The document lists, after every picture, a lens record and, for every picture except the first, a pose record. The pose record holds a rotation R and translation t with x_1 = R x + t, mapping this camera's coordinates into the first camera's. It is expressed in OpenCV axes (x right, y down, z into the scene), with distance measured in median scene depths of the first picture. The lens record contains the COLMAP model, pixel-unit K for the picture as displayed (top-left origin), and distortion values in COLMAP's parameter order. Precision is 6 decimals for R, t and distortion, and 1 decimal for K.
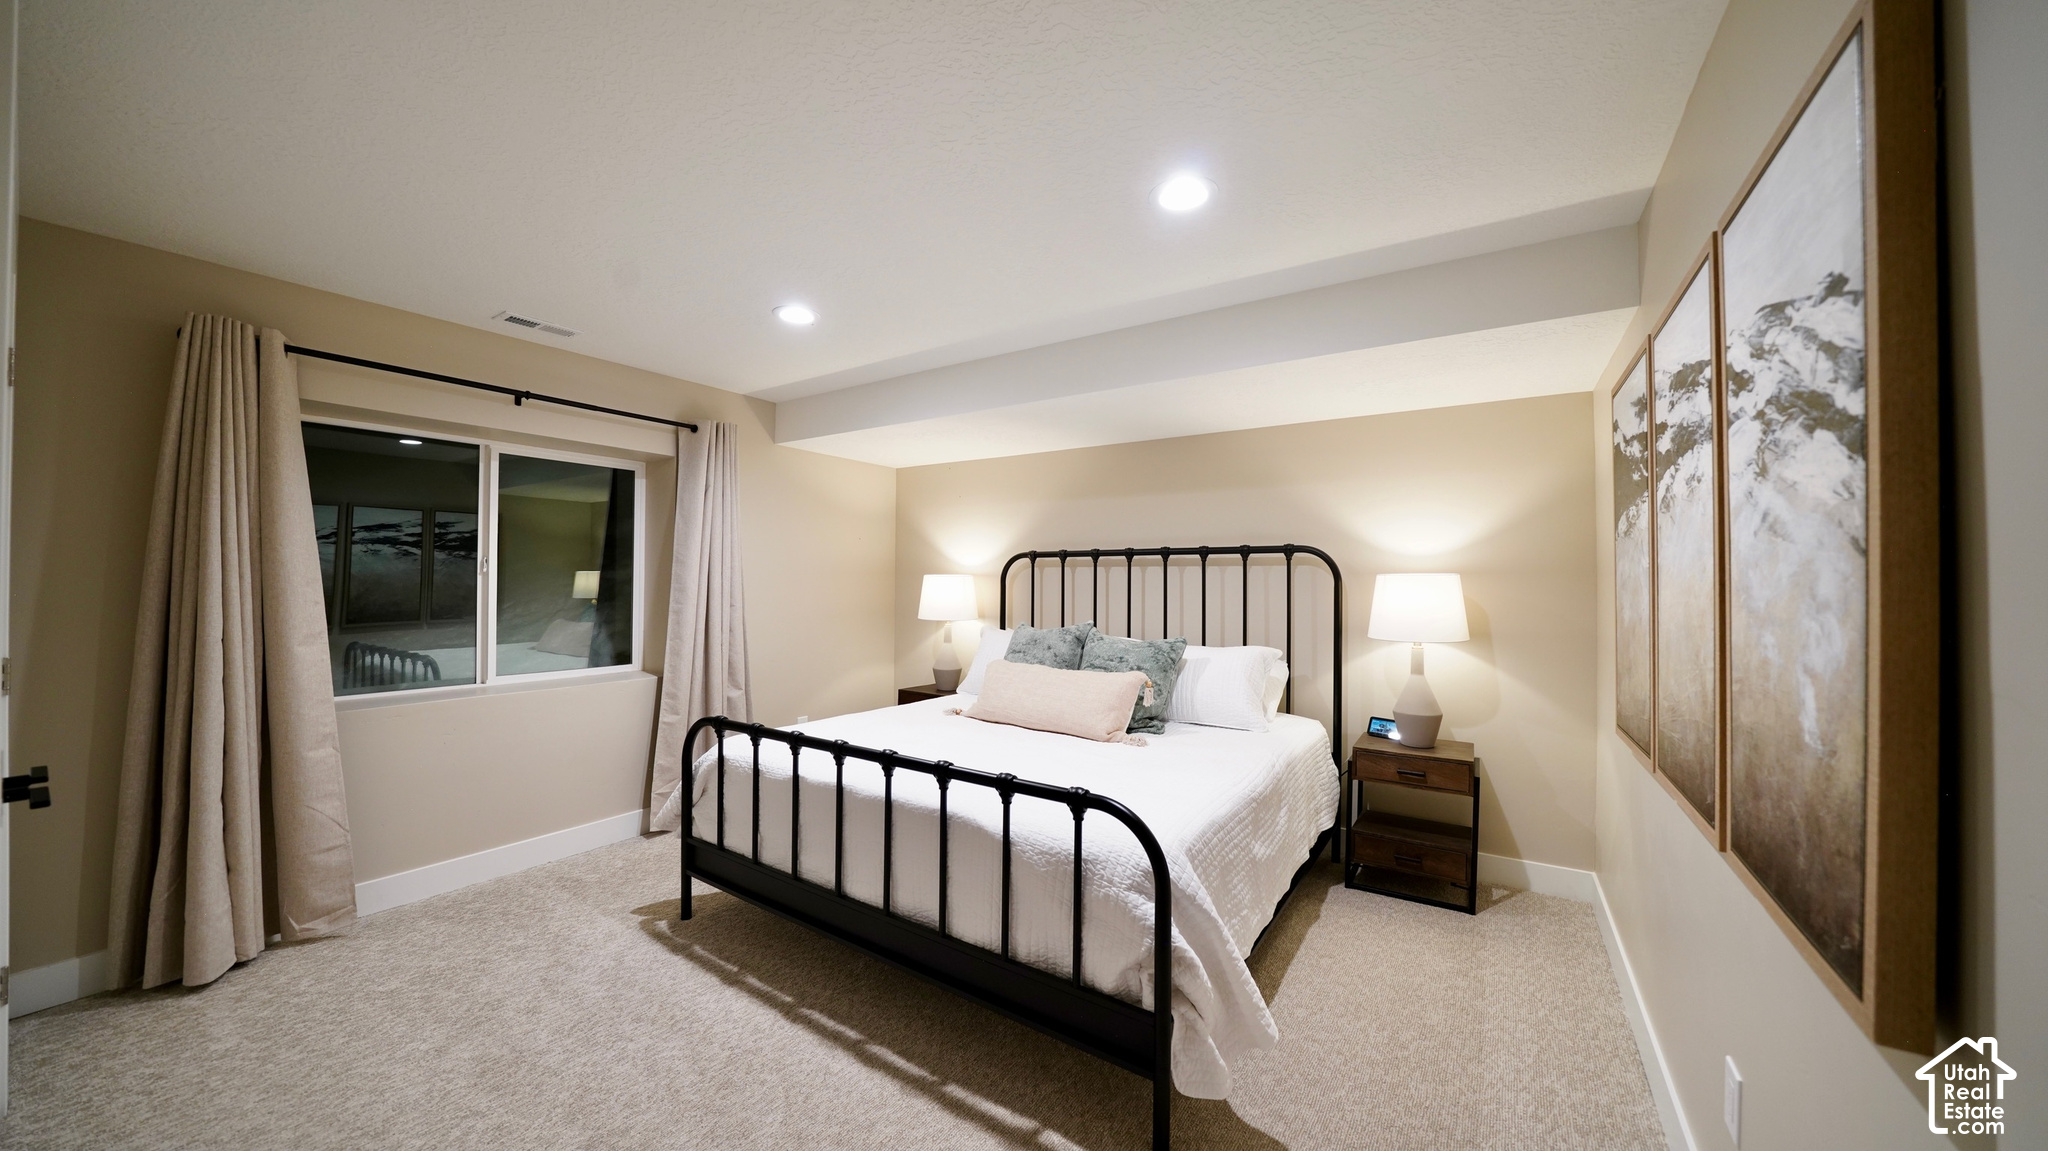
lens RADIAL K [[707.4, 0, 1029.9], [0, 707.4, 561.7], [0, 0, 1]] dist [-0.023614, 0.002363]
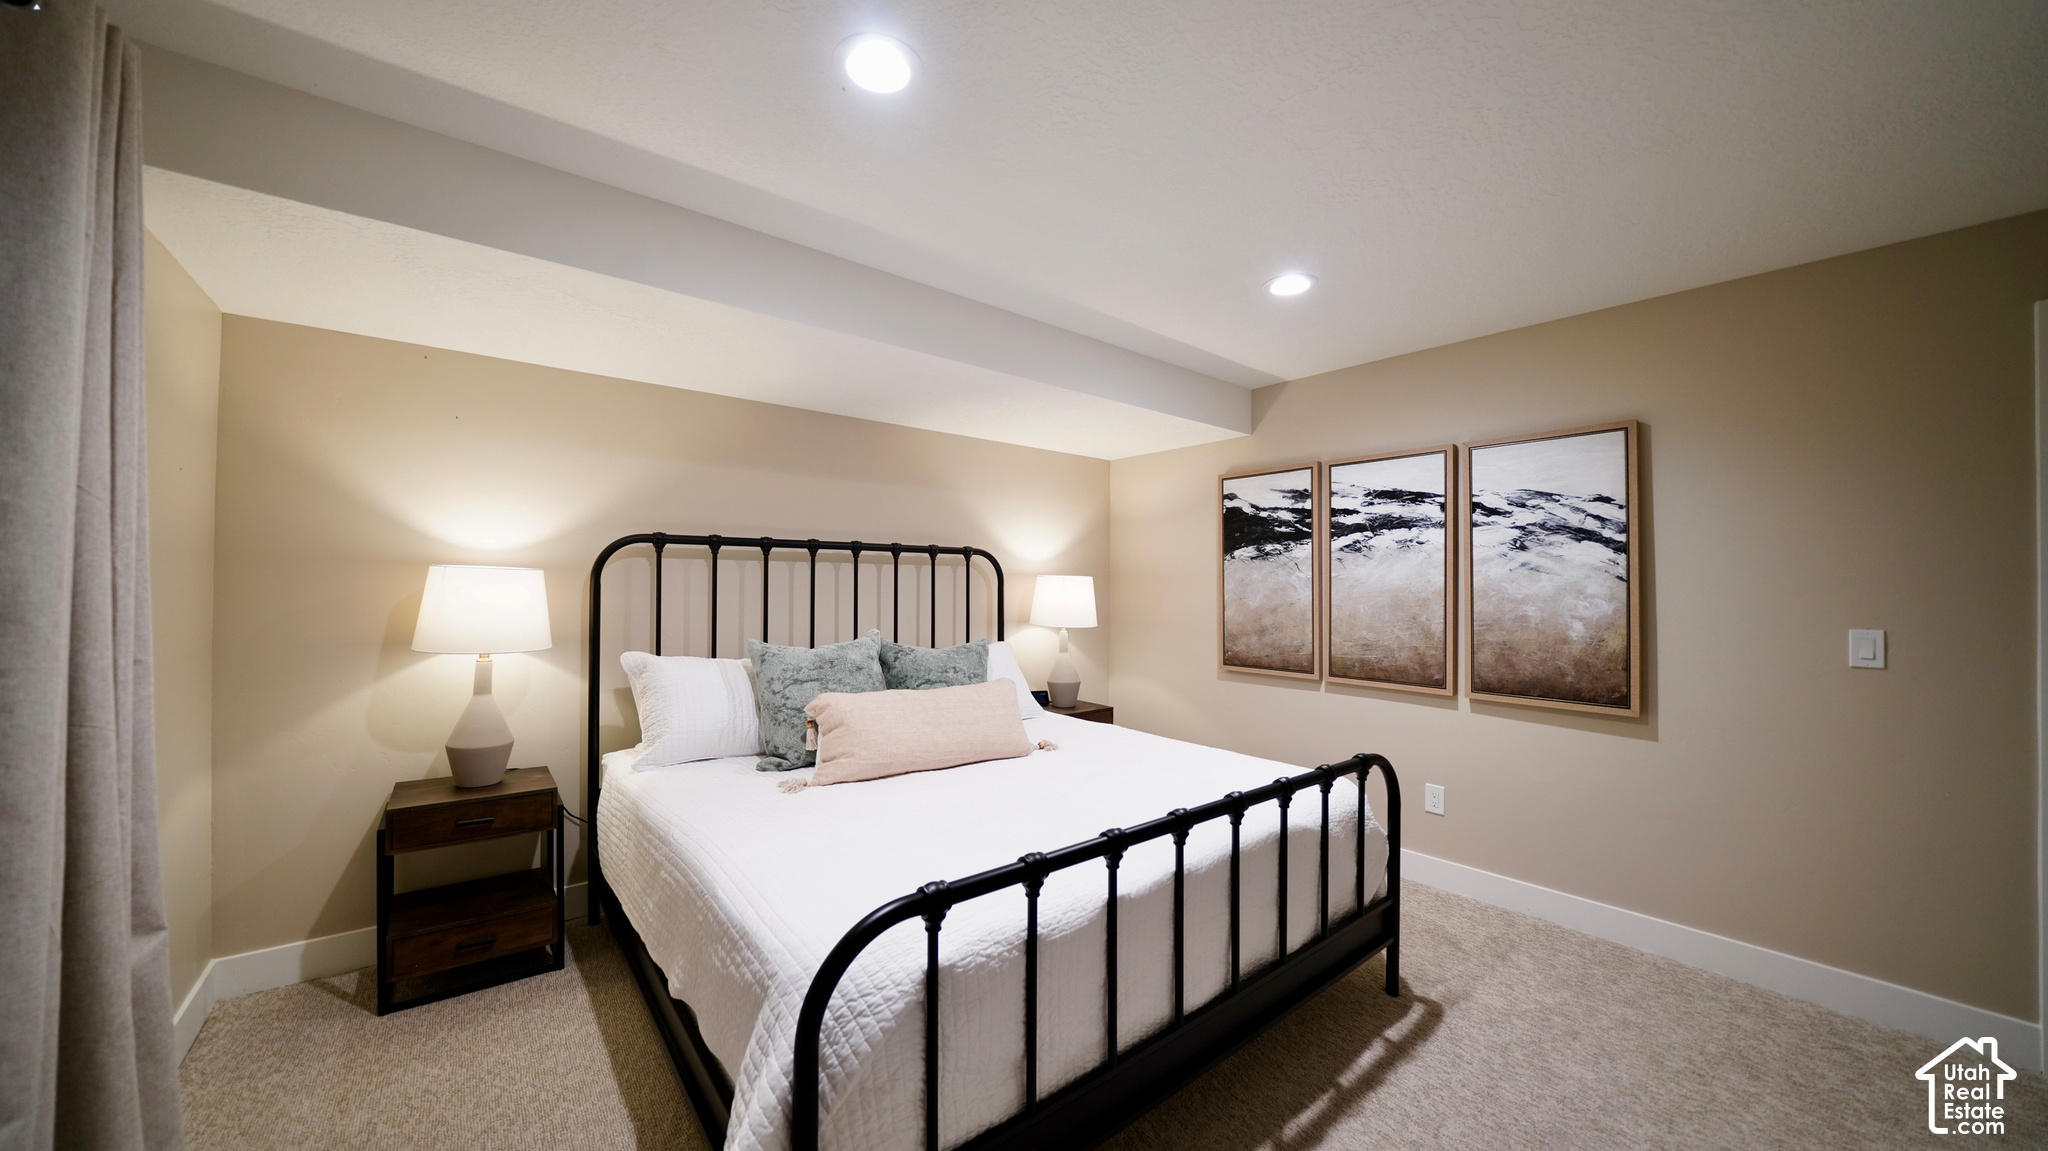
lens RADIAL K [[707.4, 0, 1036.5], [0, 707.4, 567.7], [0, 0, 1]] dist [-0.023614, 0.002363]
pose [[0.283976, 0.018030, 0.958662, -0.836438], [-0.036062, 0.999317, -0.008112, 0.015603], [-0.958153, -0.032268, 0.284432, 0.789167]]
